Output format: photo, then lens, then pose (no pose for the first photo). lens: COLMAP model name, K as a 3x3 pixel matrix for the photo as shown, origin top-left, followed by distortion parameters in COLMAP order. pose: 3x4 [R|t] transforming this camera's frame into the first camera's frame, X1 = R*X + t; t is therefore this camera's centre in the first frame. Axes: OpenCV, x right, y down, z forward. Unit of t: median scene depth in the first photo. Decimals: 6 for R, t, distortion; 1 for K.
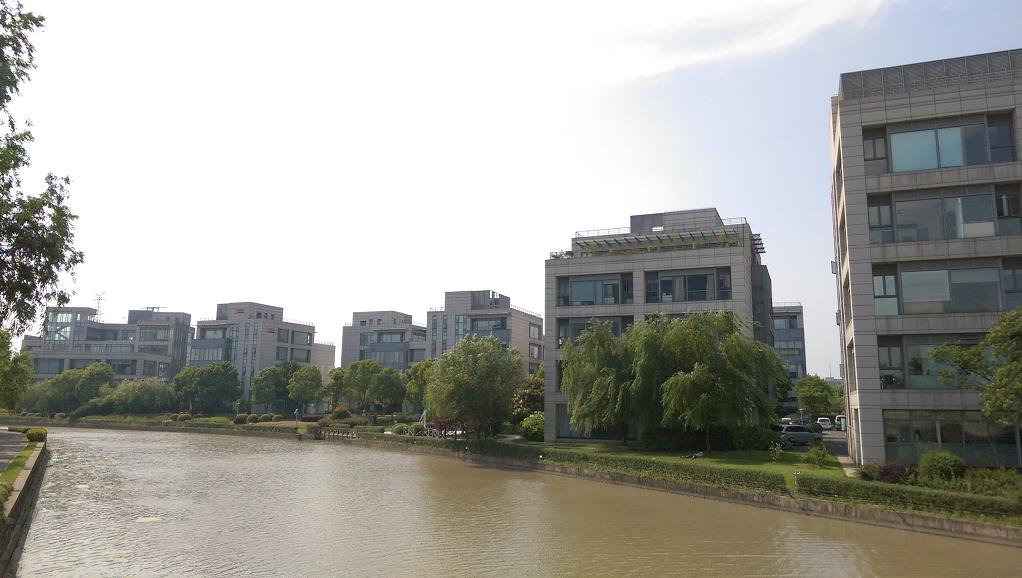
lens RADIAL K [[759.0, 0, 511.0], [0, 759.0, 289.0], [0, 0, 1]] dist [0.059780, -0.112414]
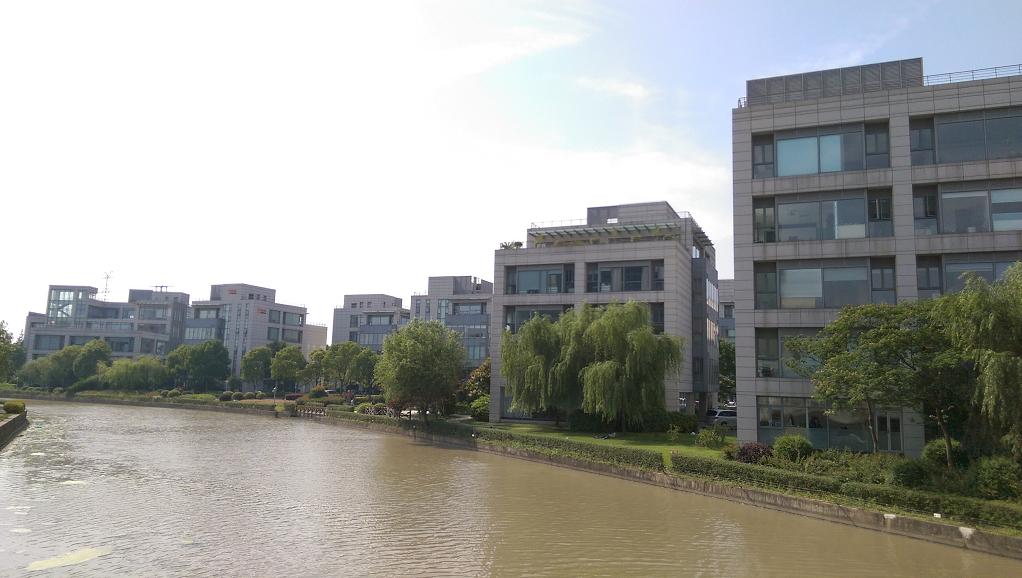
lens RADIAL K [[759.0, 0, 511.0], [0, 759.0, 289.0], [0, 0, 1]] dist [0.059780, -0.112414]
pose [[0.999701, 0.015096, -0.019235, 0.091233], [-0.014673, 0.999651, 0.021968, -0.007849], [0.019560, -0.021679, 0.999574, -0.052158]]
